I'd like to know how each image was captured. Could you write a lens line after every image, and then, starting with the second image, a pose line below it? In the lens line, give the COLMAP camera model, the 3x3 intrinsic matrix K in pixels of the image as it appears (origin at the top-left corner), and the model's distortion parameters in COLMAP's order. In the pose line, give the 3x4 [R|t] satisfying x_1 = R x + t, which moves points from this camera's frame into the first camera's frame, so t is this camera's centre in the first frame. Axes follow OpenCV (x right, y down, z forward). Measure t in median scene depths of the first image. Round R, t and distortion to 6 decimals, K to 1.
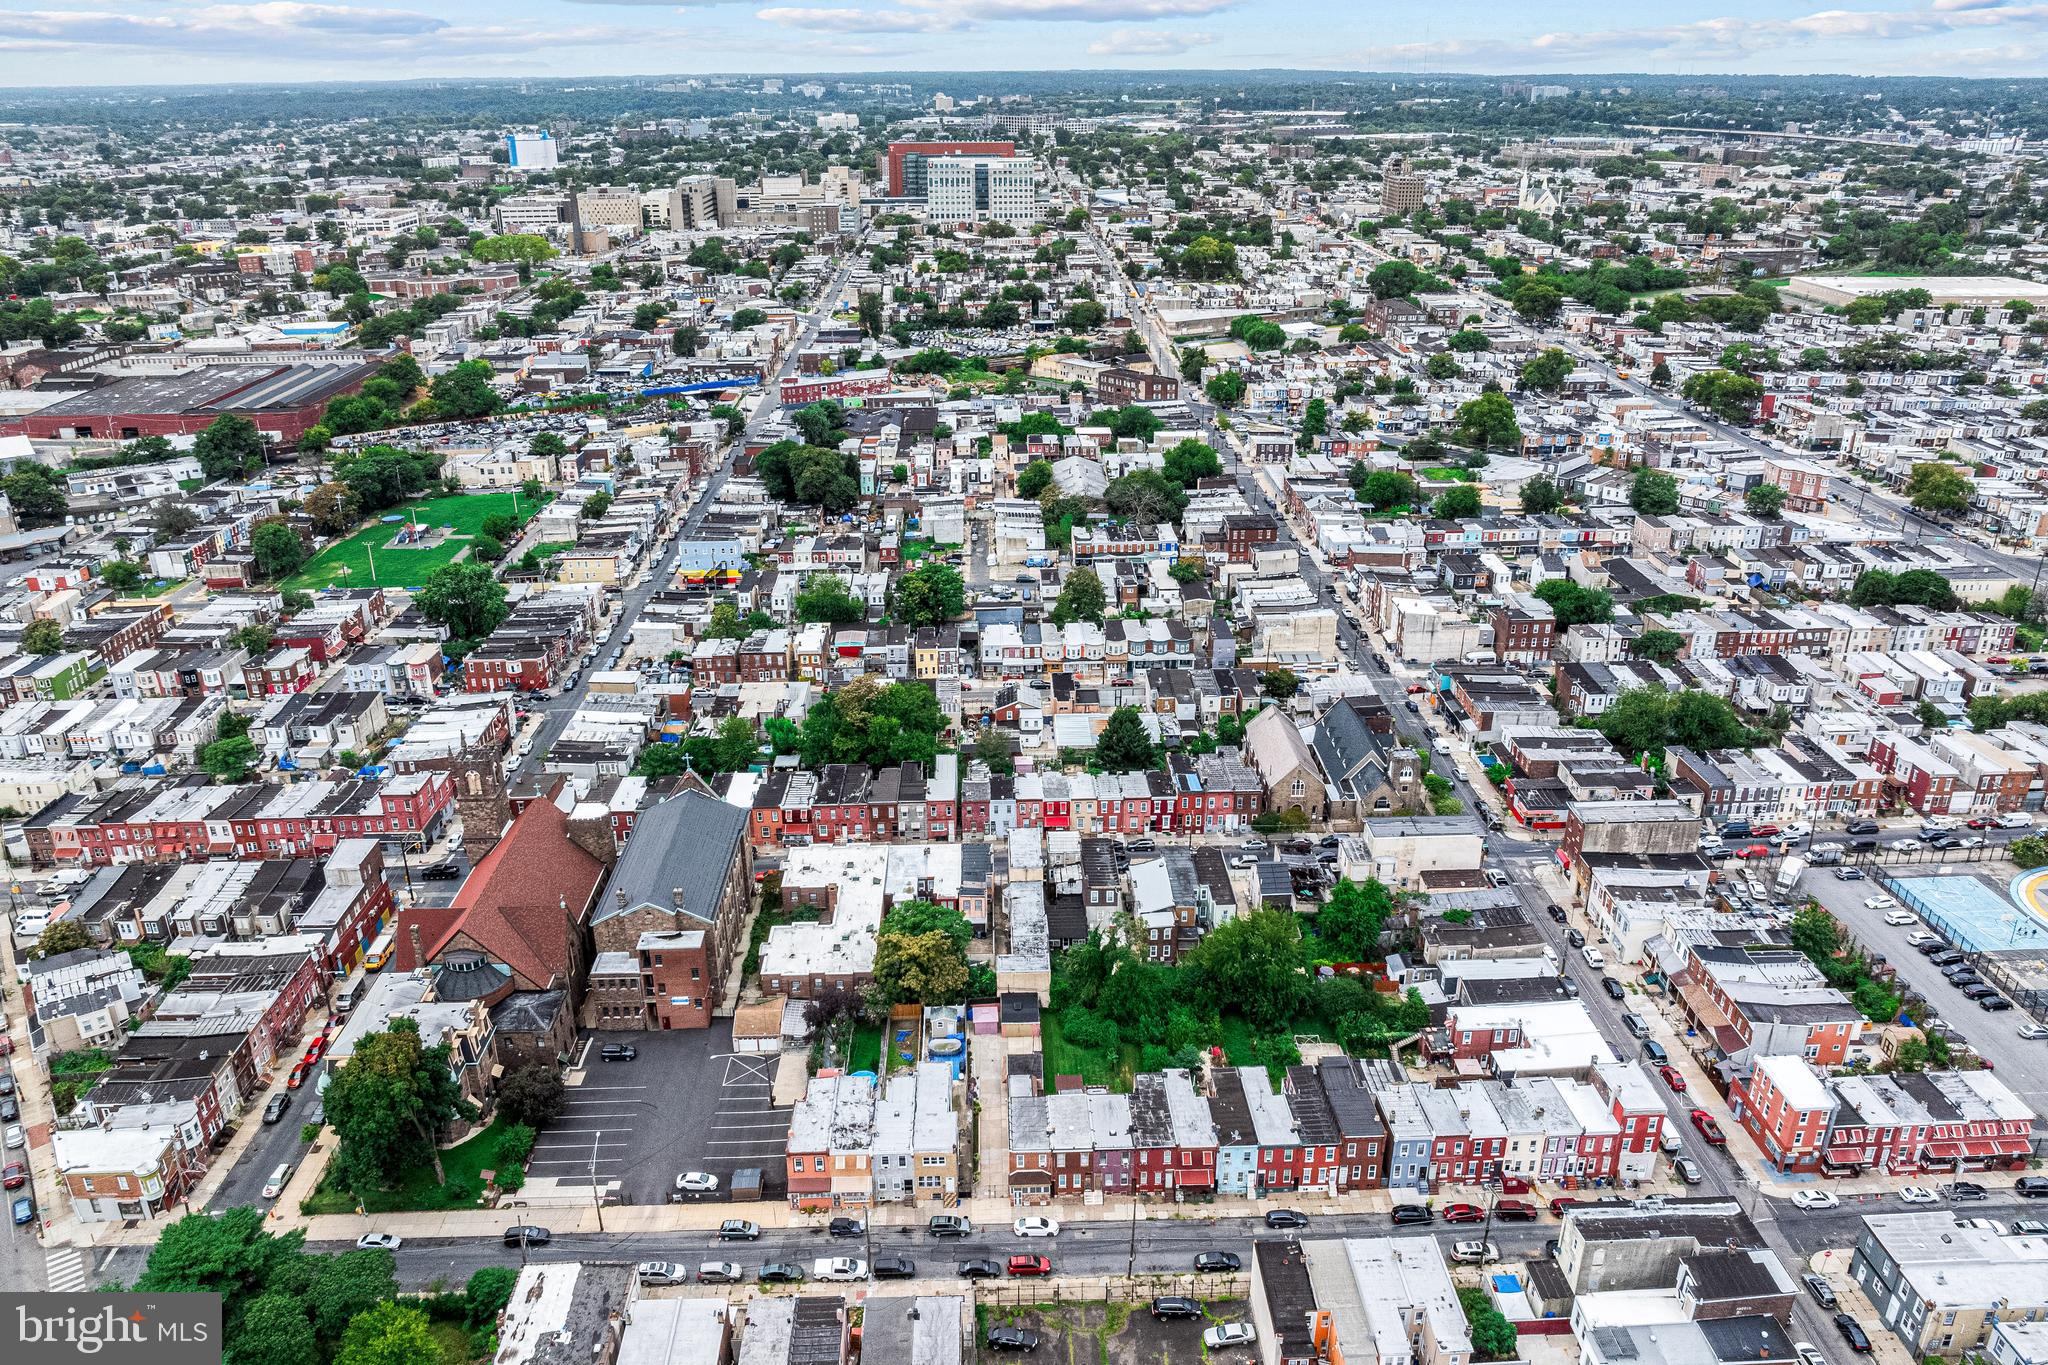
lens RADIAL K [[1428.6, 0, 1024.0], [0, 1428.6, 682.5], [0, 0, 1]] dist [-0.037375, 0.000331]
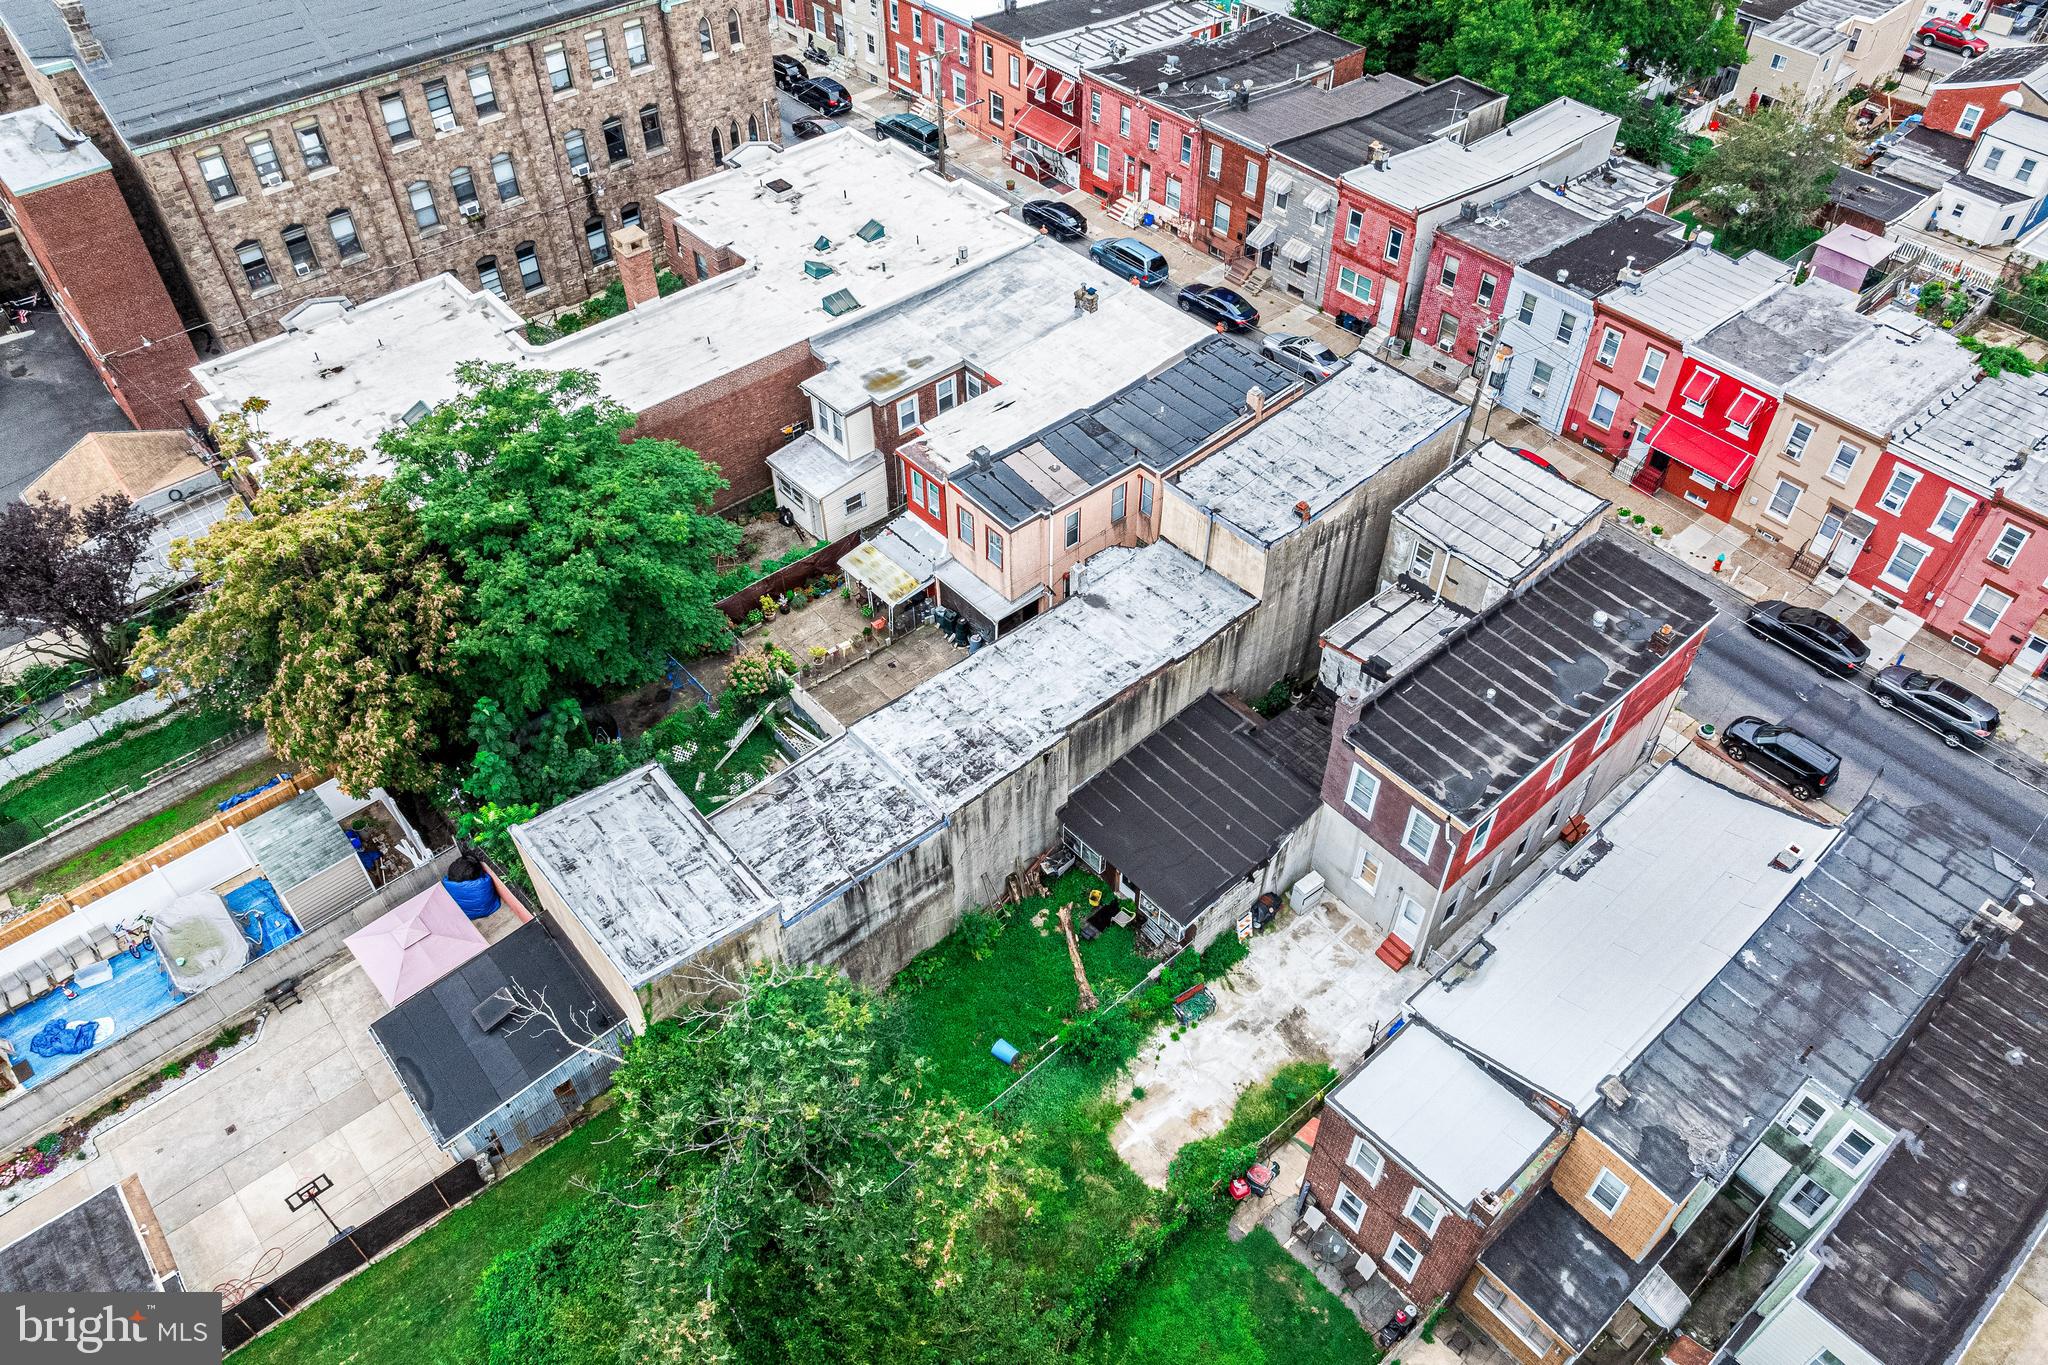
lens RADIAL K [[1428.6, 0, 1024.0], [0, 1428.6, 682.5], [0, 0, 1]] dist [-0.037375, 0.000331]
pose [[0.628043, 0.557967, -0.542435, 0.101342], [-0.303122, 0.817411, 0.489854, 0.038919], [0.716714, -0.143225, 0.682501, 0.665772]]
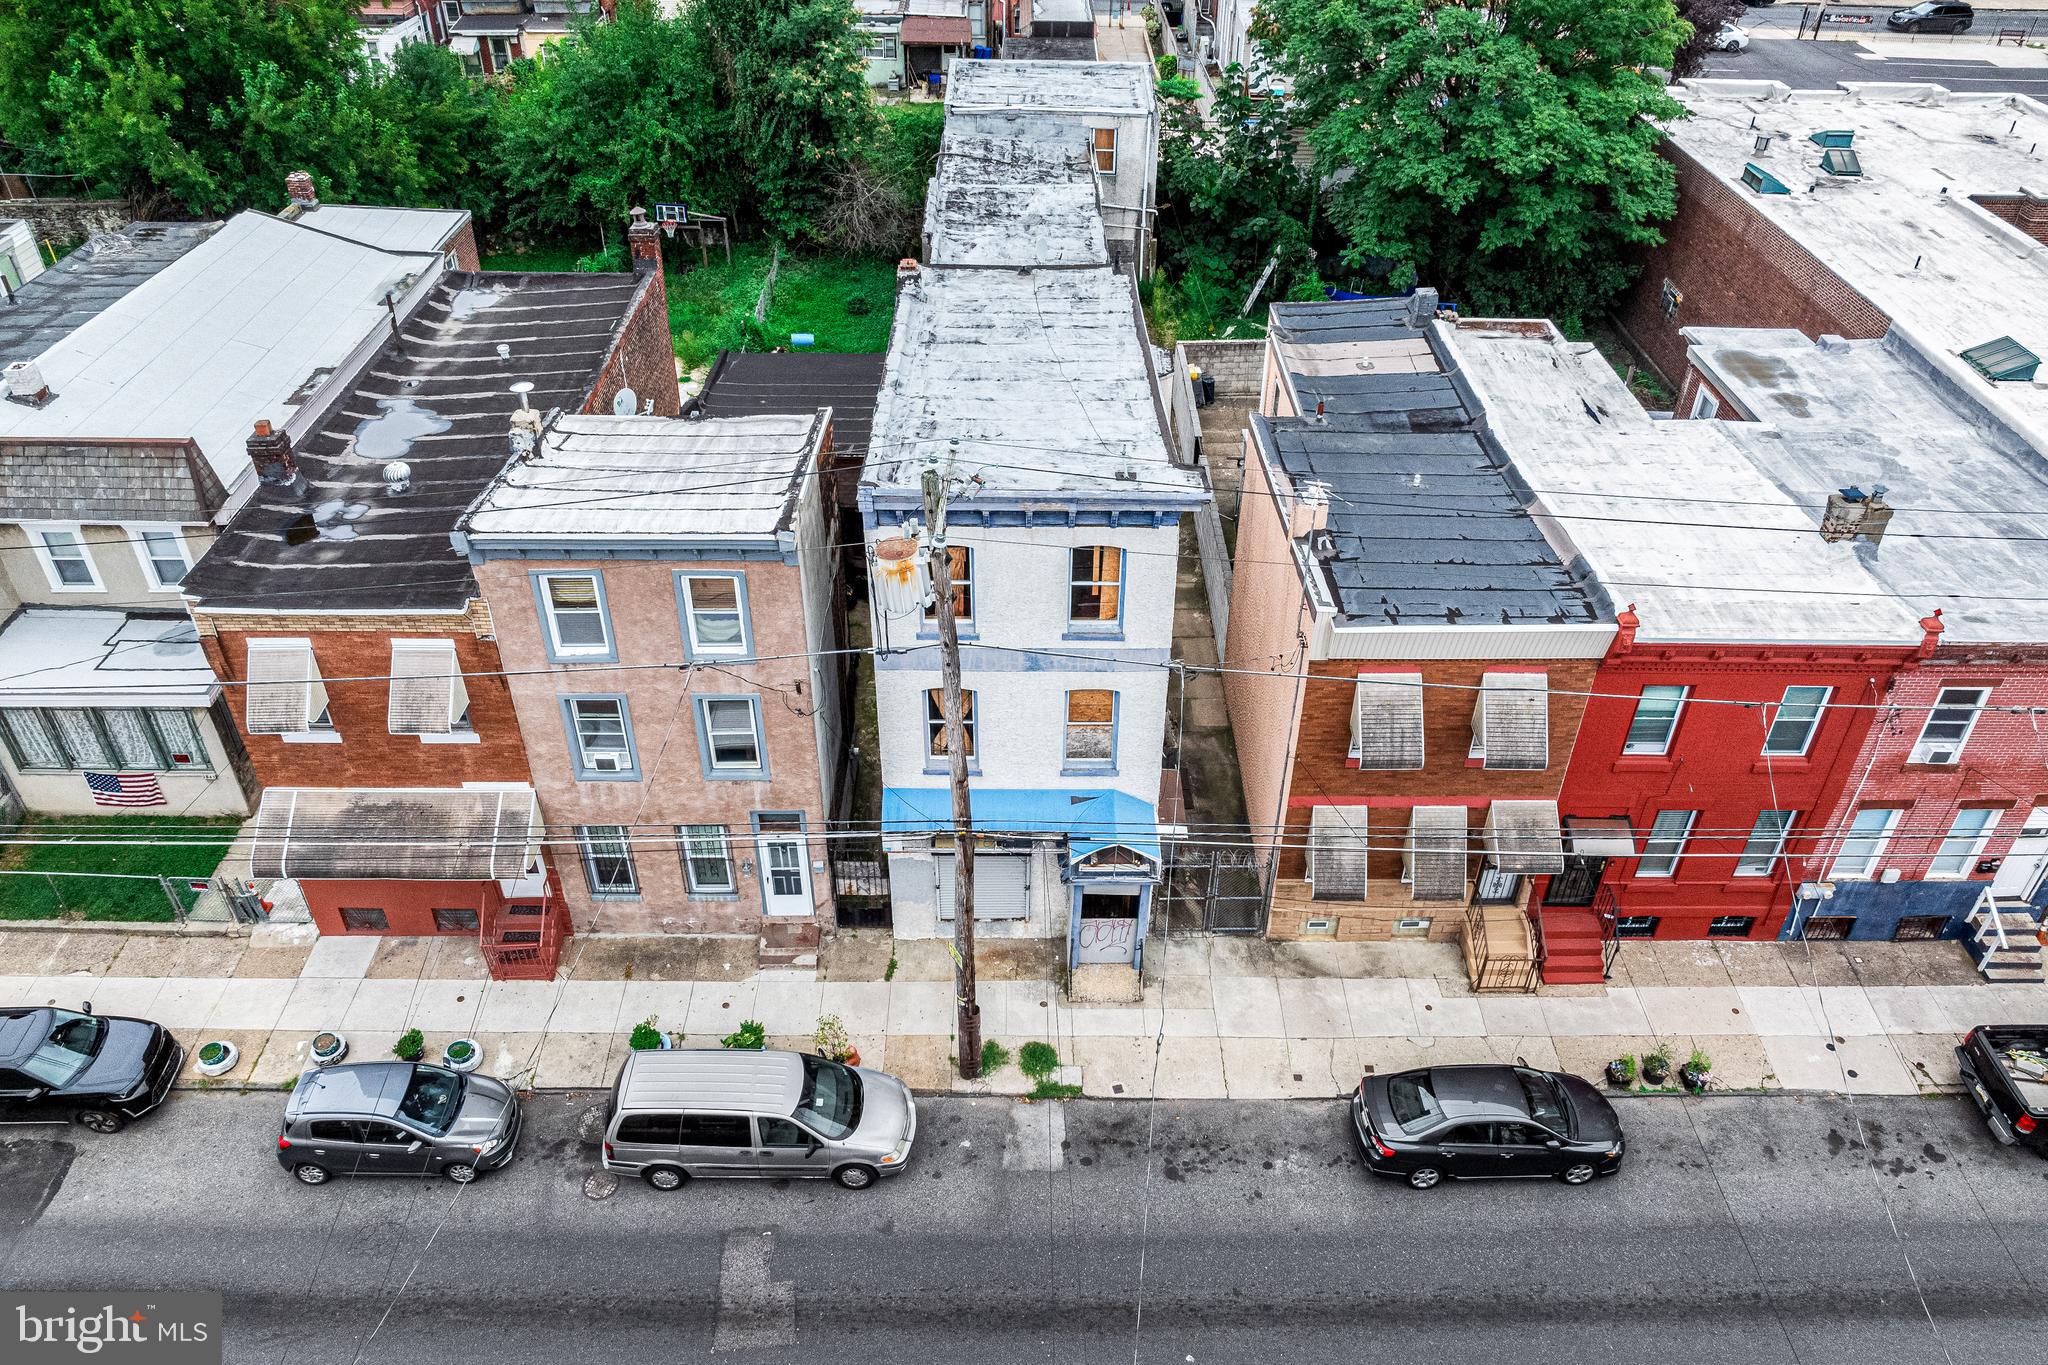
lens RADIAL K [[1428.6, 0, 1024.0], [0, 1428.6, 682.5], [0, 0, 1]] dist [-0.037375, 0.000331]
pose [[-0.999488, -0.026733, 0.017564, 0.000699], [0.001837, 0.500230, 0.865890, 0.021875], [-0.031934, 0.865480, -0.499925, 0.900047]]
